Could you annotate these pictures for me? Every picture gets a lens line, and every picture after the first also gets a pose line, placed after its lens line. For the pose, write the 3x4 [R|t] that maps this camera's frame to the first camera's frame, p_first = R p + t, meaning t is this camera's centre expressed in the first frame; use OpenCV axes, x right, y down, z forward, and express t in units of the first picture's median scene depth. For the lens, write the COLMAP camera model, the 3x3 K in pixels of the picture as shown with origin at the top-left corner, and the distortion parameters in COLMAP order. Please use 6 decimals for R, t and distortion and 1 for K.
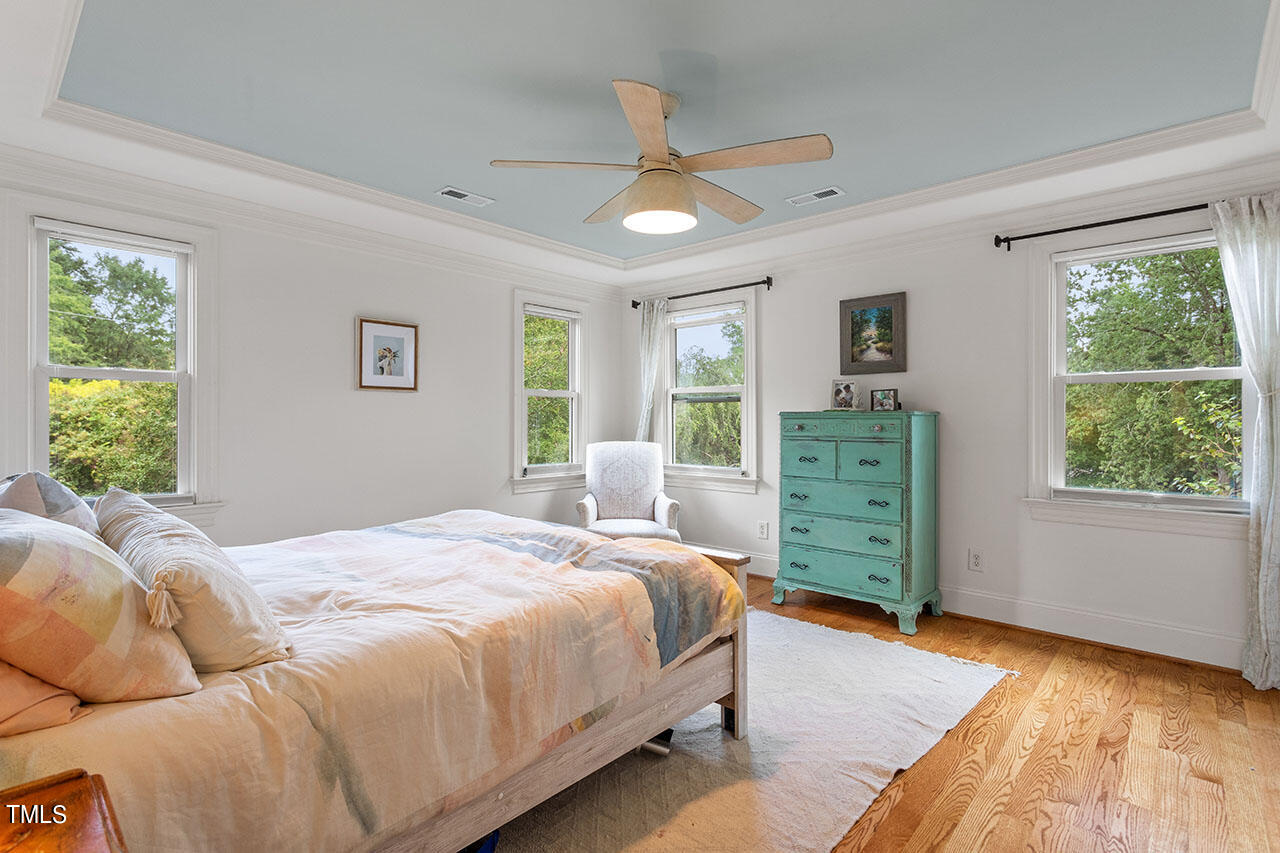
lens RADIAL K [[612.4, 0, 636.0], [0, 612.4, 417.7], [0, 0, 1]] dist [-0.000844, 0.002079]
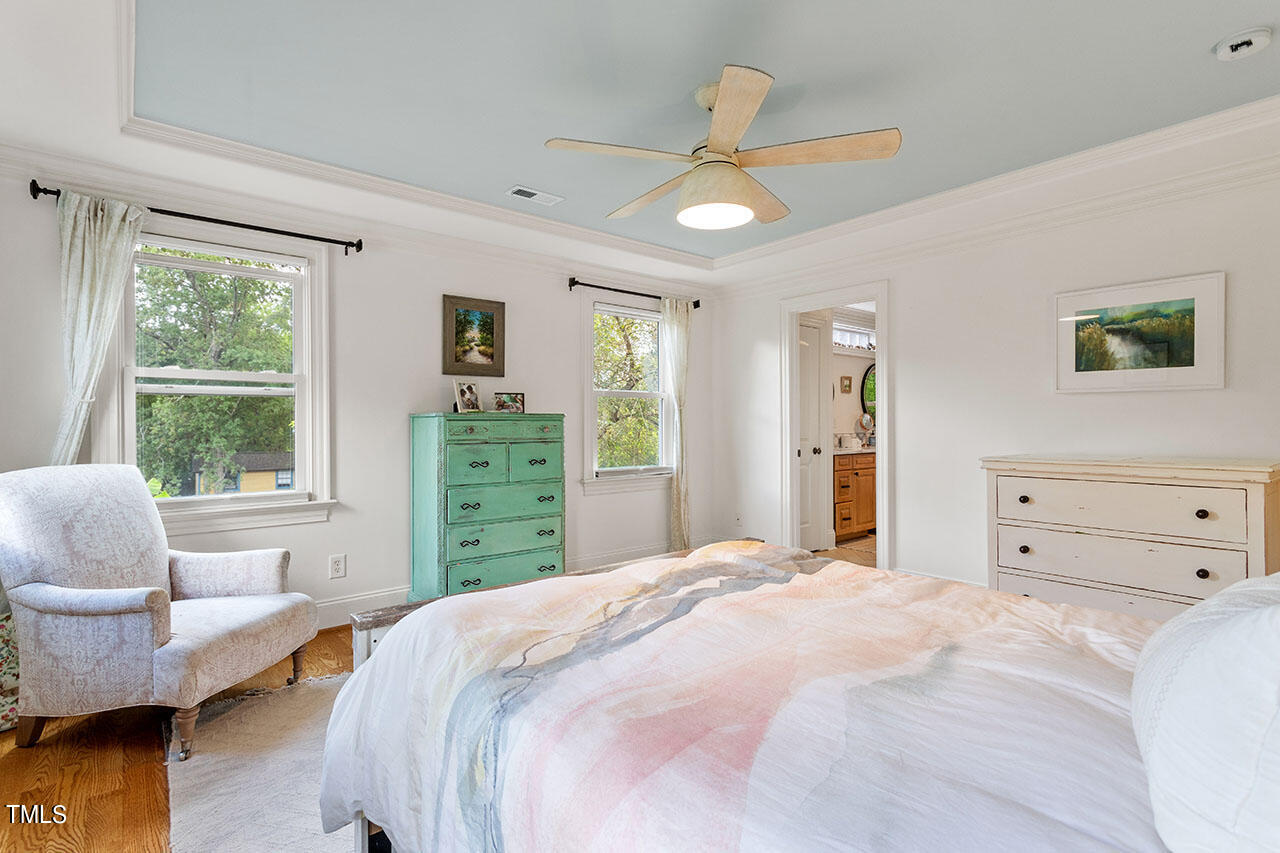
lens RADIAL K [[612.4, 0, 633.1], [0, 612.4, 421.8], [0, 0, 1]] dist [-0.000844, 0.002079]
pose [[0.131697, 0.001262, 0.991289, -0.574735], [0.000264, 0.999999, -0.001308, 0.004765], [-0.991290, 0.000434, 0.131697, 0.614587]]
